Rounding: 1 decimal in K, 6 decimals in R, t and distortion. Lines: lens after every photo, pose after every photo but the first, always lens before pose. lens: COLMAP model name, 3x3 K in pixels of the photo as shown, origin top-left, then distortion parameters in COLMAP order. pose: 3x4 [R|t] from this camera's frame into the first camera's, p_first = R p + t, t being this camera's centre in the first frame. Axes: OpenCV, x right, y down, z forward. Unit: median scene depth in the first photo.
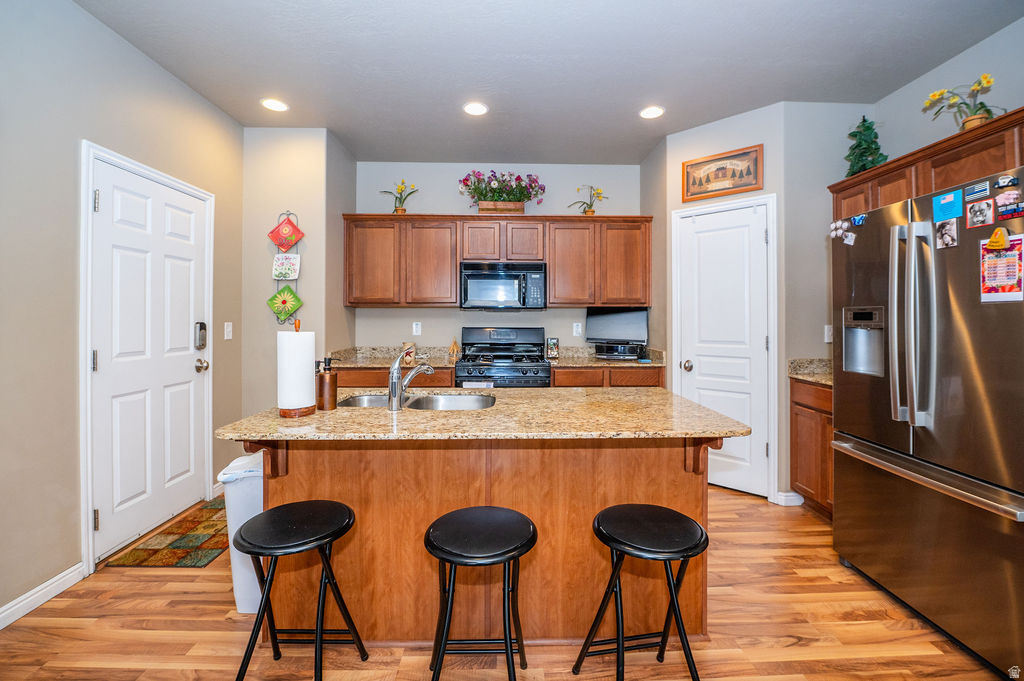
lens RADIAL K [[424.8, 0, 516.7], [0, 424.8, 317.2], [0, 0, 1]] dist [-0.021991, -0.000407]
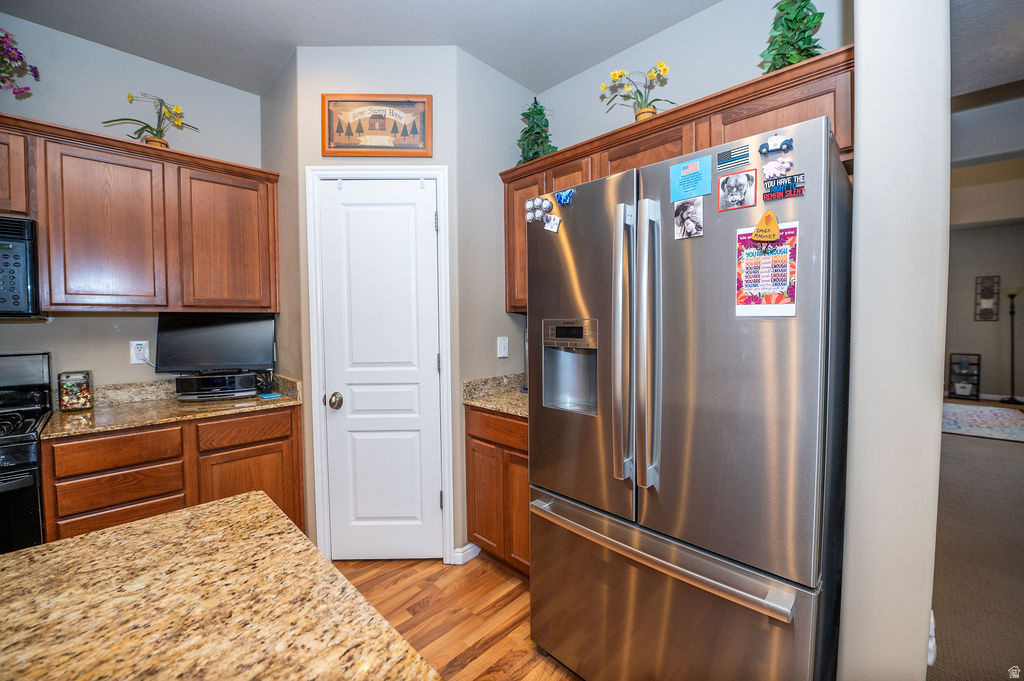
lens RADIAL K [[405.1, 0, 512.5], [0, 405.1, 337.8], [0, 0, 1]] dist [-0.016931, -0.000783]
pose [[0.719764, -0.033442, 0.693413, 0.178520], [0.003591, 0.999005, 0.044452, -0.016039], [-0.694210, -0.029505, 0.719168, 0.371089]]
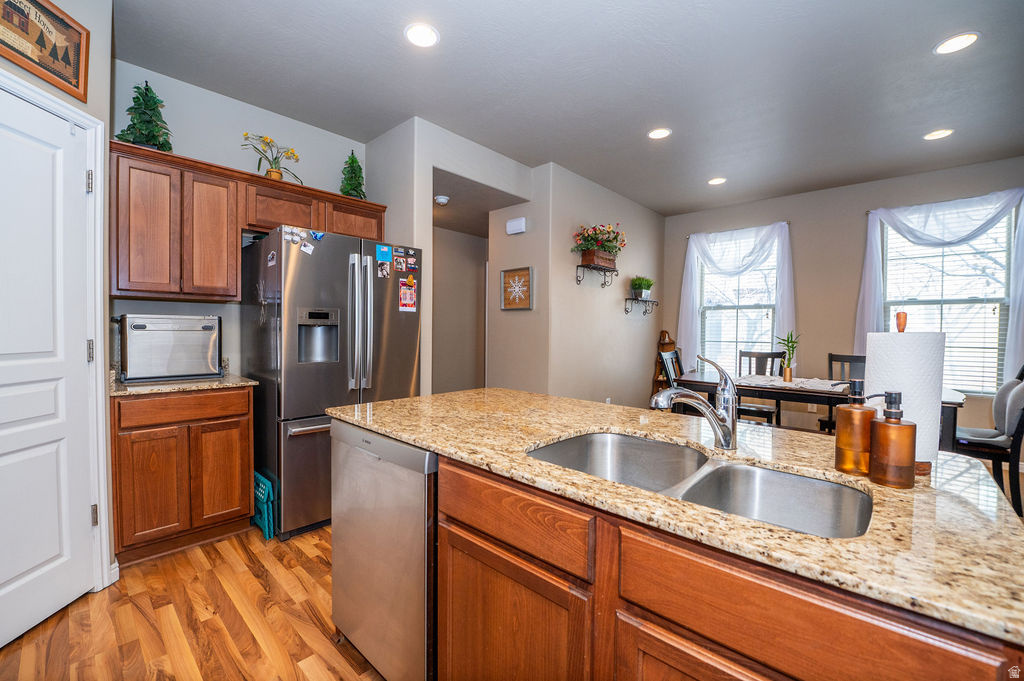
lens RADIAL K [[419.1, 0, 511.9], [0, 419.1, 338.6], [0, 0, 1]] dist [-0.018591, -0.000870]
pose [[-0.709655, -0.025448, 0.704090, -0.288539], [-0.015420, 0.999669, 0.020590, 0.020434], [-0.704381, 0.003755, -0.709813, 0.967591]]
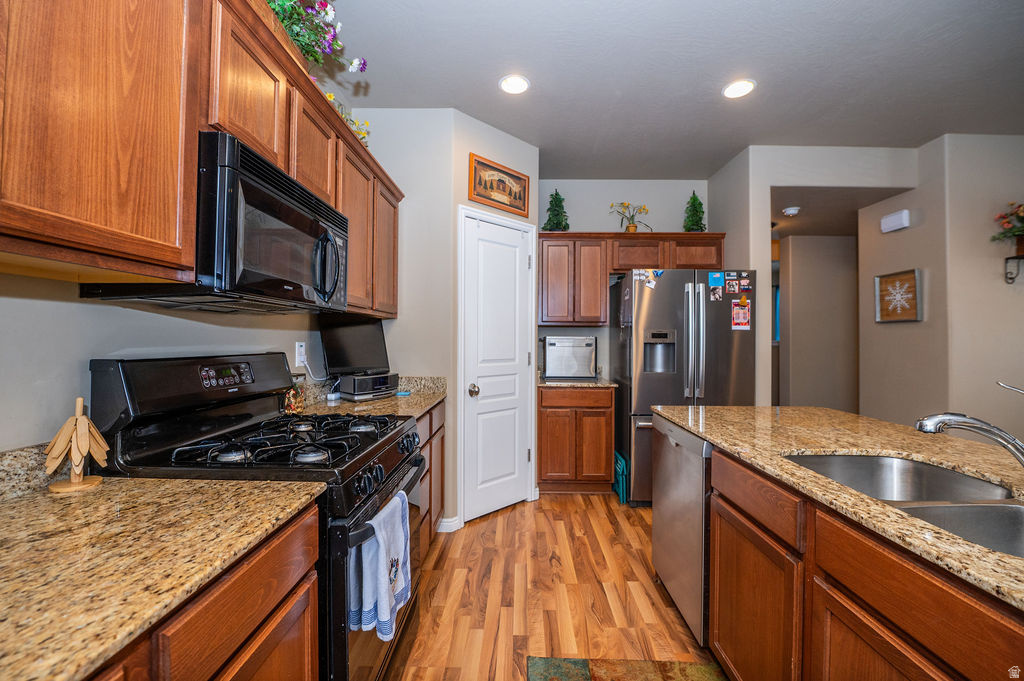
lens RADIAL K [[416.3, 0, 515.1], [0, 416.3, 335.9], [0, 0, 1]] dist [-0.017787, -0.000634]
pose [[0.048962, 0.007686, 0.998771, -0.485157], [-0.009879, 0.999925, -0.007210, 0.009798], [-0.998752, -0.009514, 0.049034, 0.960833]]
